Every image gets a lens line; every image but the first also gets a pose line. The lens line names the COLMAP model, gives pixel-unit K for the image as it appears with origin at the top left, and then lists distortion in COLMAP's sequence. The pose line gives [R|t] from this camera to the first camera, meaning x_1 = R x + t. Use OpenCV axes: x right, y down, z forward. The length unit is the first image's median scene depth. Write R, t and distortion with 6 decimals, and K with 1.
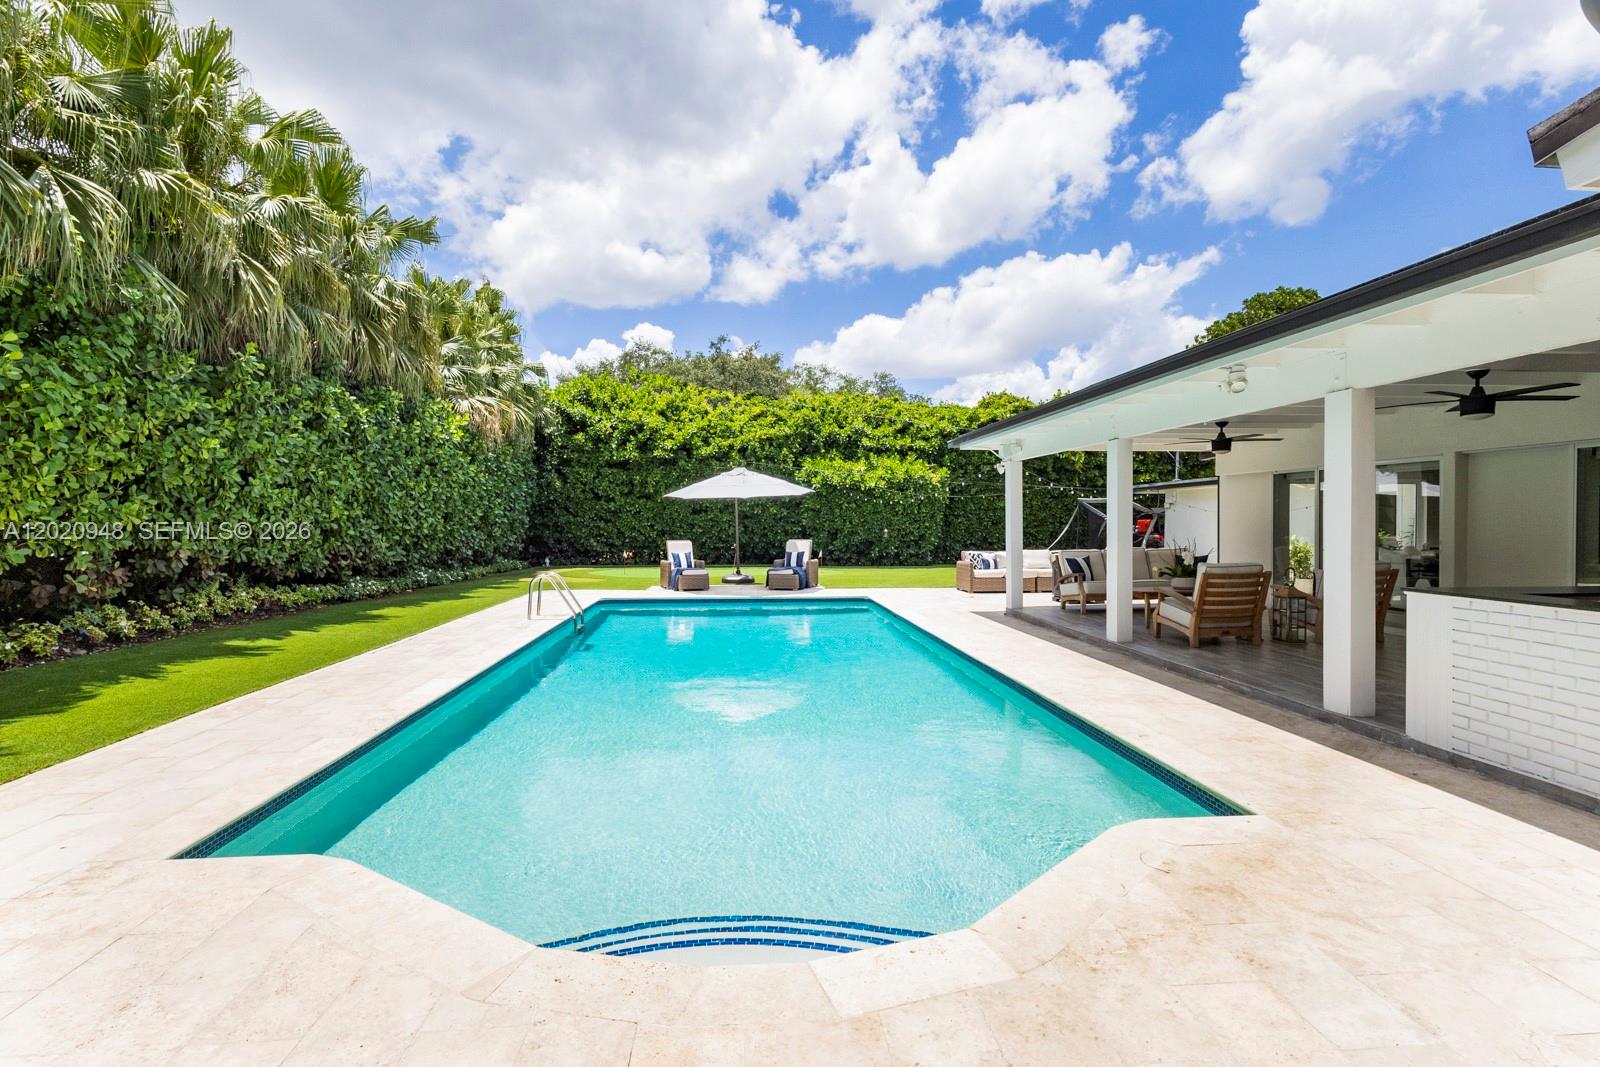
lens RADIAL K [[752.0, 0, 796.7], [0, 752.0, 527.4], [0, 0, 1]] dist [0.017036, -0.000248]
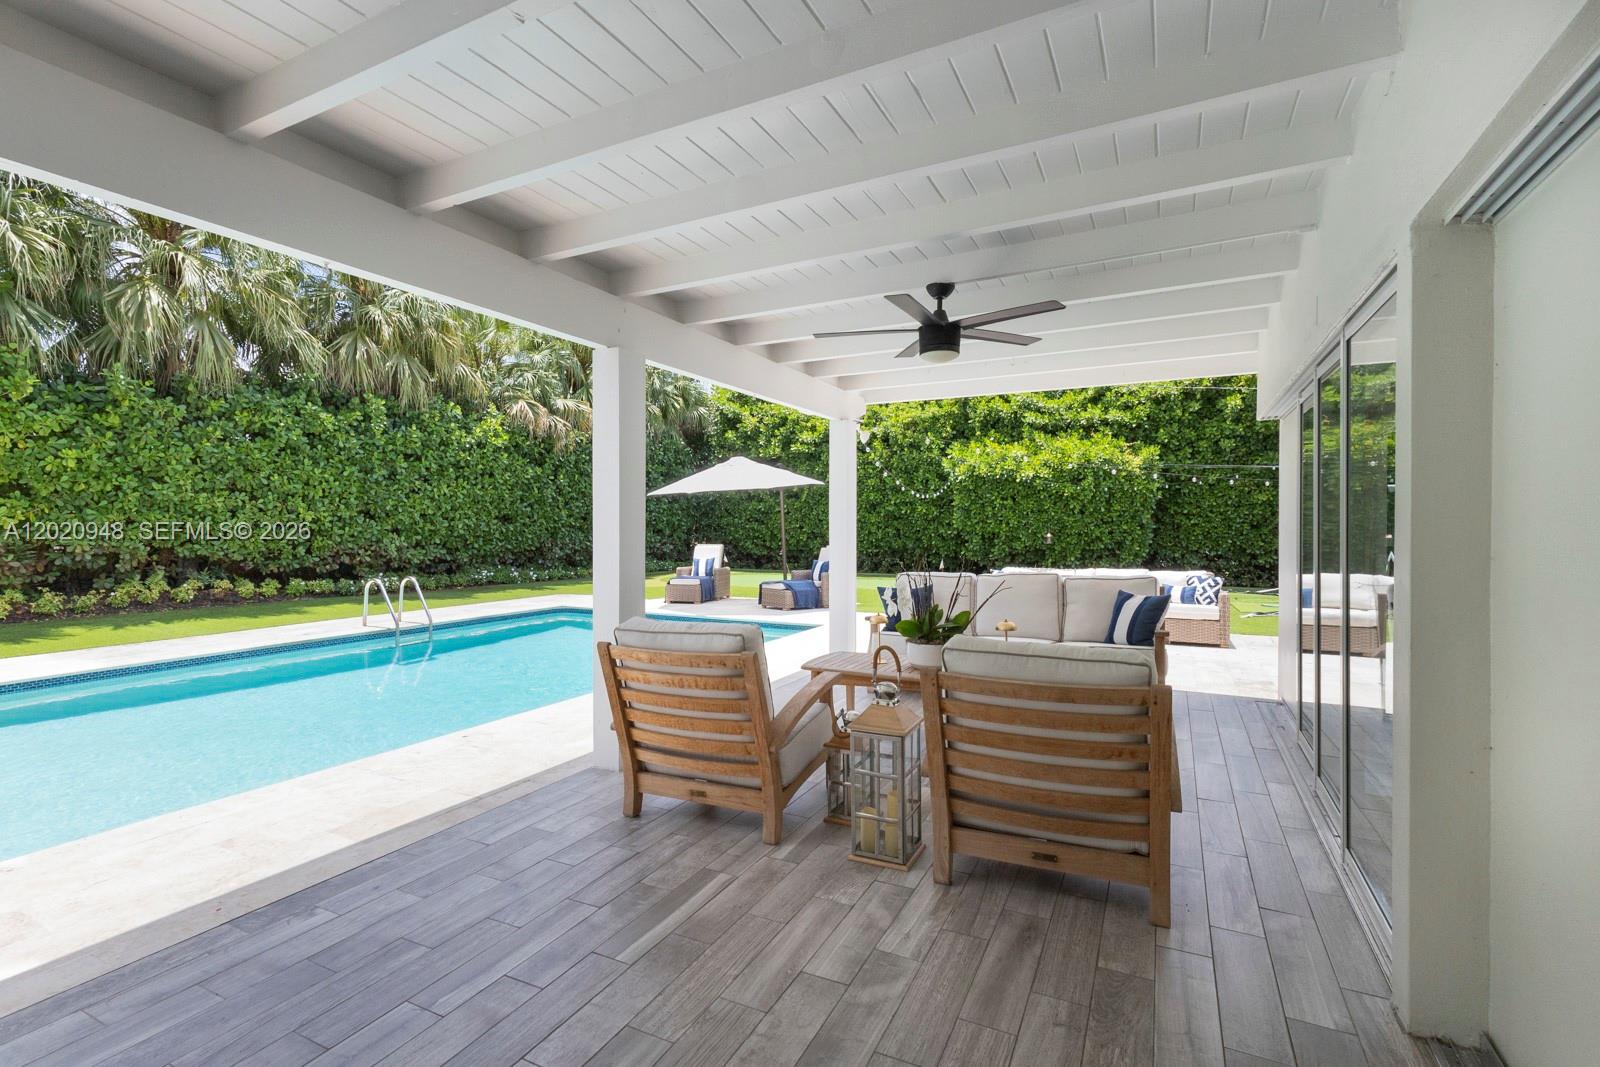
lens RADIAL K [[752.0, 0, 795.5], [0, 752.0, 529.7], [0, 0, 1]] dist [0.017036, -0.000248]
pose [[0.851842, 0.002201, -0.523795, 0.286003], [-0.004051, 0.999989, -0.002387, 0.001994], [0.523784, 0.004155, 0.851841, 0.227333]]
